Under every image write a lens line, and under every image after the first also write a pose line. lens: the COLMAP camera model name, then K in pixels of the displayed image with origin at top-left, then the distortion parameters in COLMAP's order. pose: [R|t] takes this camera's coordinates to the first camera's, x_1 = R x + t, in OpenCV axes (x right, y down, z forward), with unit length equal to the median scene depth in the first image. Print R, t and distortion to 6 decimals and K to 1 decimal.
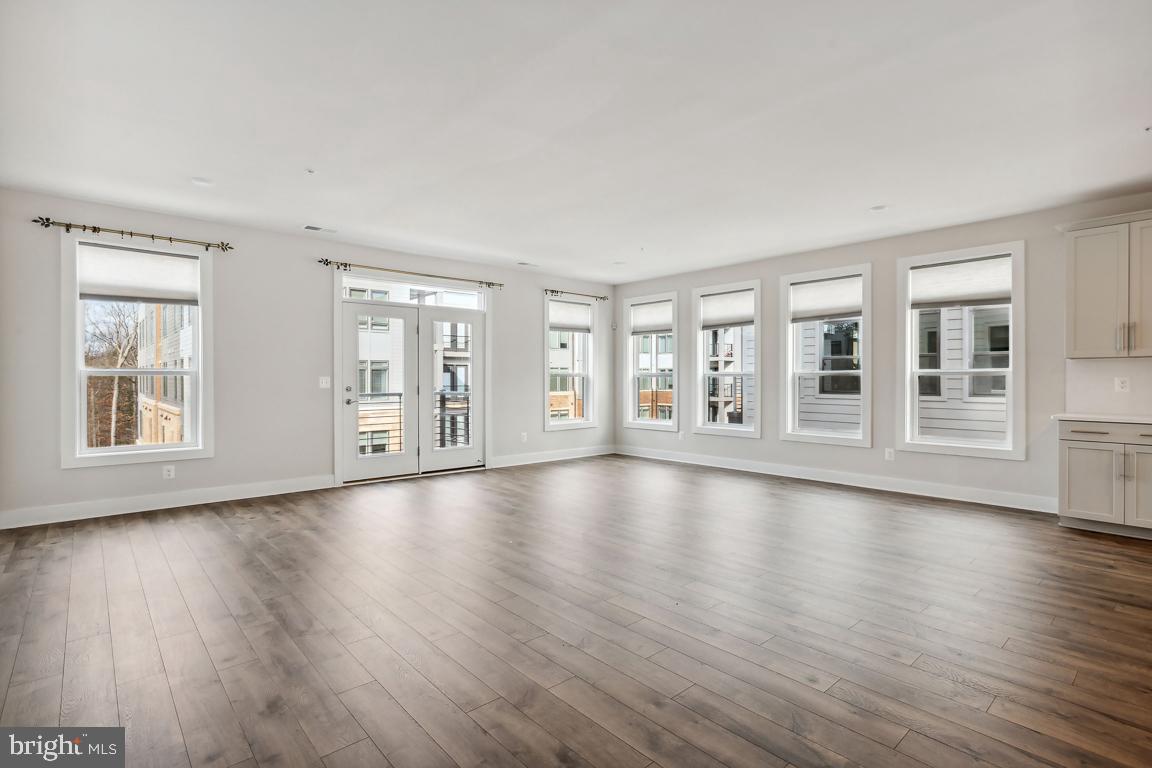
lens RADIAL K [[560.4, 0, 575.4], [0, 560.4, 378.5], [0, 0, 1]] dist [-0.002622, 0.002762]
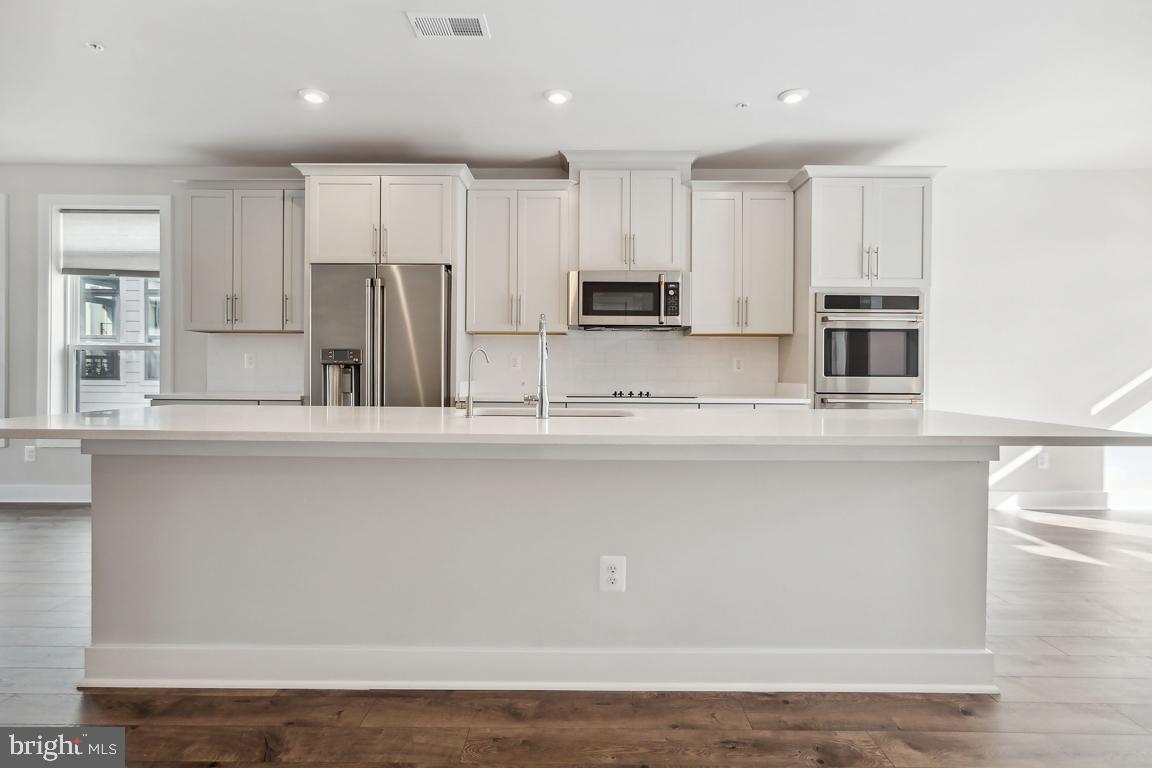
lens RADIAL K [[560.4, 0, 569.4], [0, 560.4, 373.5], [0, 0, 1]] dist [-0.002622, 0.002762]
pose [[0.663727, -0.000439, 0.747975, 0.425376], [-0.005669, 0.999968, 0.005618, 0.016650], [-0.747954, -0.007969, 0.663703, -0.038258]]
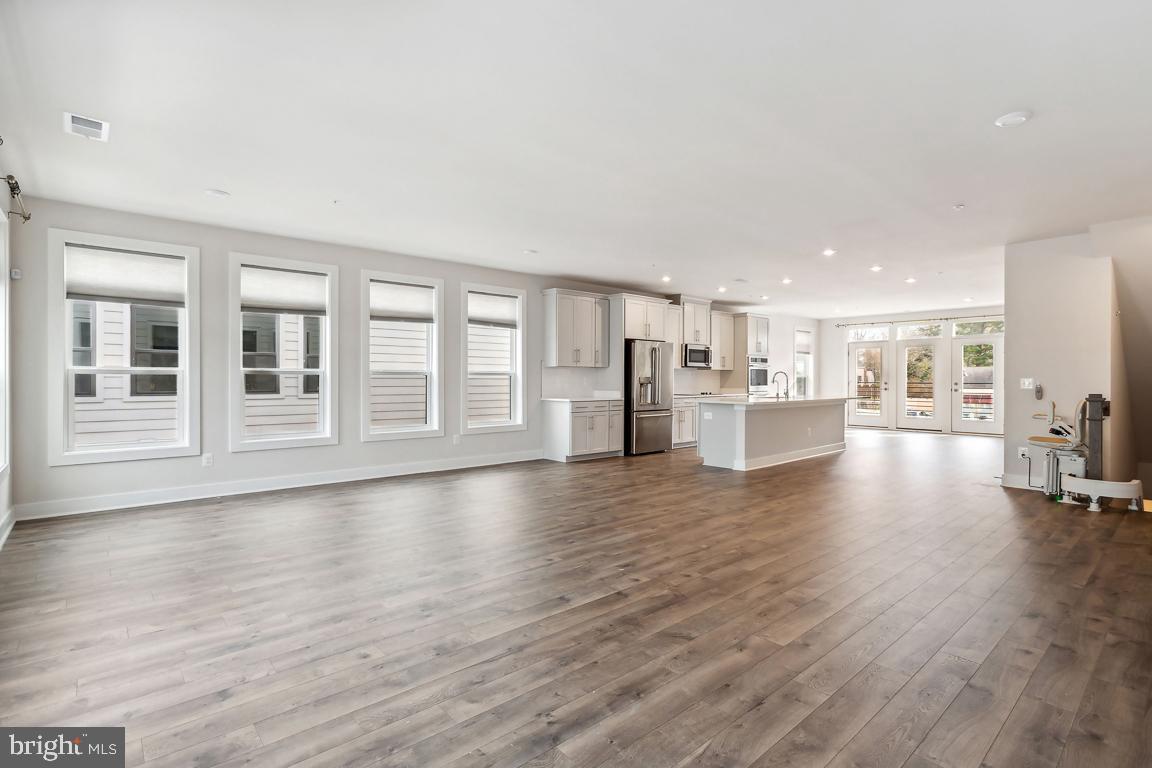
lens RADIAL K [[560.4, 0, 567.7], [0, 560.4, 383.7], [0, 0, 1]] dist [-0.002622, 0.002762]
pose [[-0.000897, -0.010536, 0.999944, -0.599543], [-0.002234, 0.999942, 0.010534, -0.000613], [-0.999997, -0.002224, -0.000920, 0.671371]]
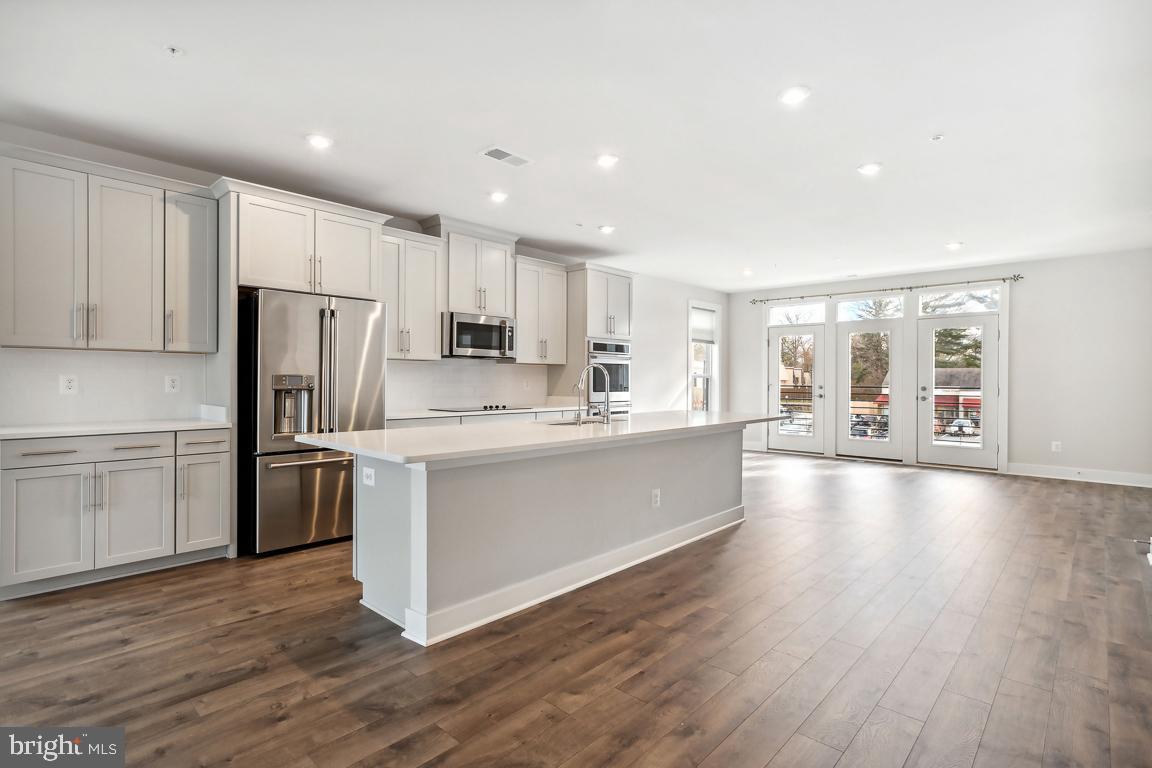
lens RADIAL K [[560.4, 0, 568.8], [0, 560.4, 381.2], [0, 0, 1]] dist [-0.002622, 0.002762]
pose [[-0.089044, -0.005426, 0.996013, 0.103830], [-0.006321, 0.999968, 0.004883, -0.000847], [-0.996008, -0.005861, -0.089075, 0.263971]]
